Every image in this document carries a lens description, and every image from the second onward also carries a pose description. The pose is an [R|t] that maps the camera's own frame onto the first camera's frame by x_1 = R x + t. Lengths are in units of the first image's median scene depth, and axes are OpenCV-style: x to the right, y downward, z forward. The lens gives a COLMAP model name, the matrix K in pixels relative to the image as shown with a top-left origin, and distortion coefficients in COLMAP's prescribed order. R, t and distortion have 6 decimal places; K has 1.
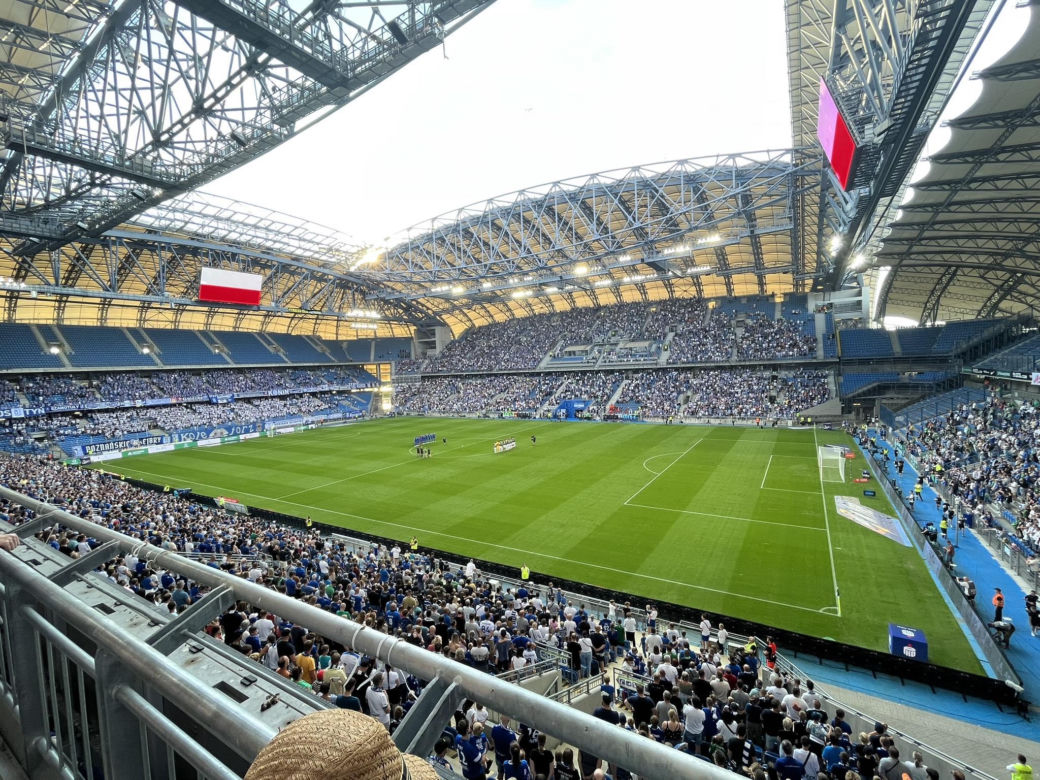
lens RADIAL K [[462.7, 0, 517.0], [0, 462.7, 389.6], [0, 0, 1]] dist [-0.002148, 0.000404]
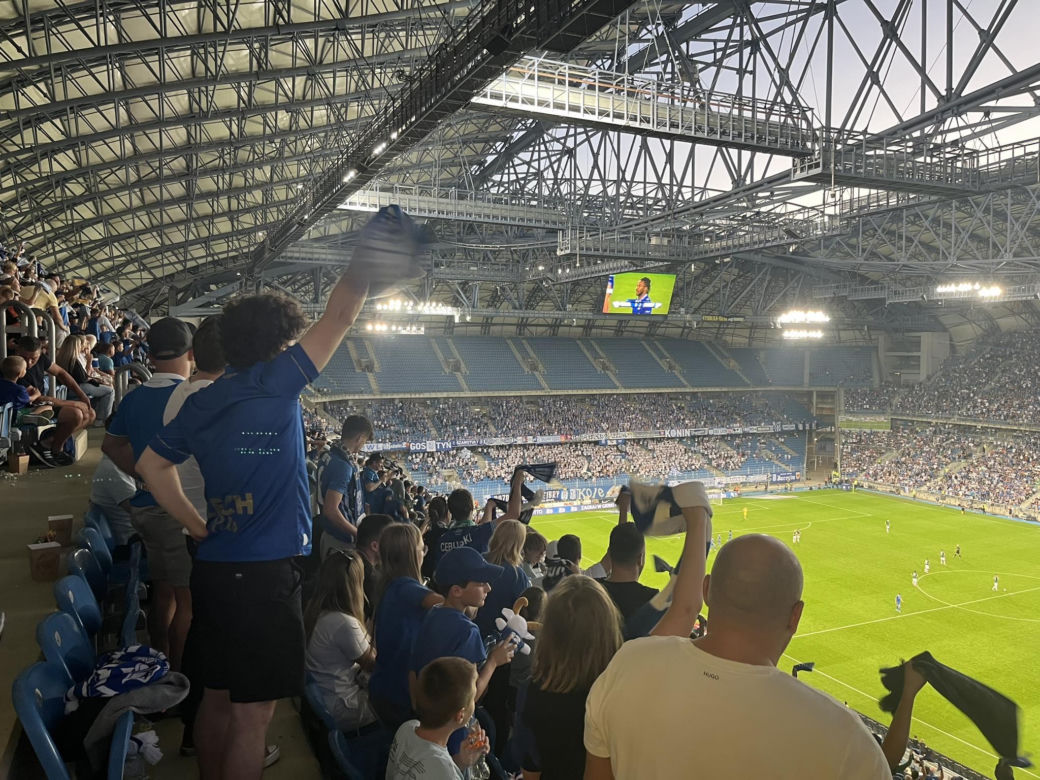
lens RADIAL K [[784.3, 0, 526.5], [0, 784.3, 389.5], [0, 0, 1]] dist [0.066731, -0.087236]
pose [[0.836461, 0.070618, -0.543457, -0.078387], [-0.066950, 0.997403, 0.026559, -0.099099], [0.543922, 0.014169, 0.839016, -0.172693]]
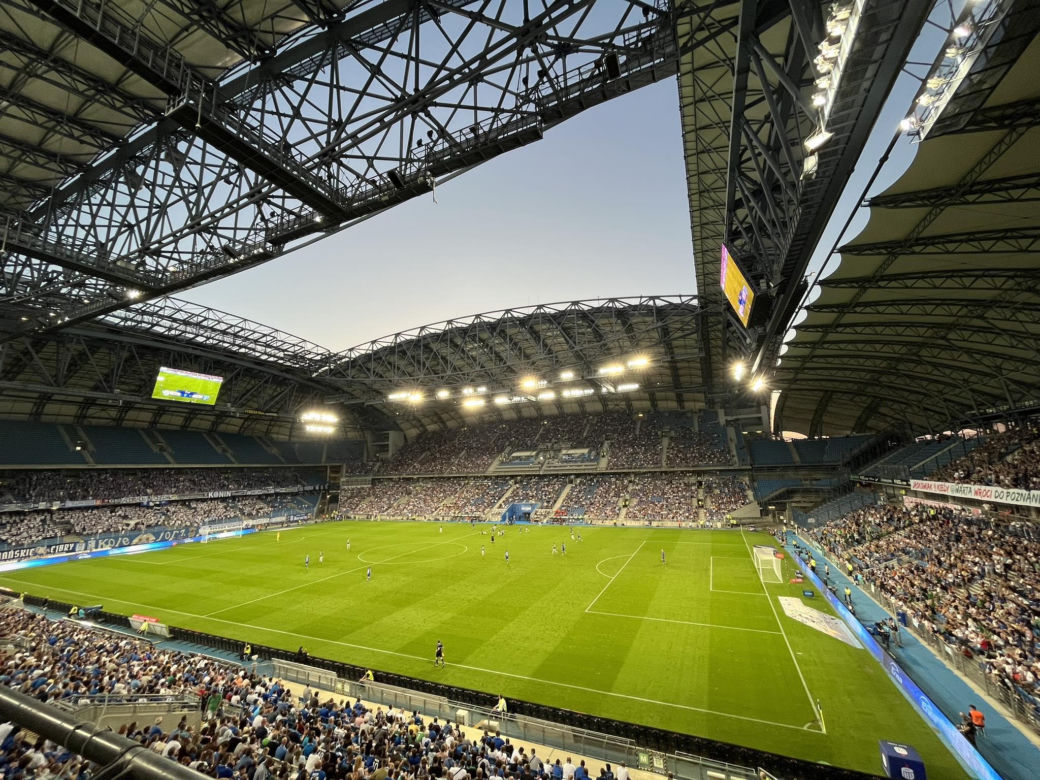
lens RADIAL K [[423.8, 0, 517.3], [0, 423.8, 387.7], [0, 0, 1]] dist [-0.002676, -0.000317]
pose [[0.991626, 0.036072, 0.124000, -0.018543], [-0.005077, 0.970343, -0.241679, 0.000986], [-0.129041, 0.239025, 0.962401, 0.013680]]
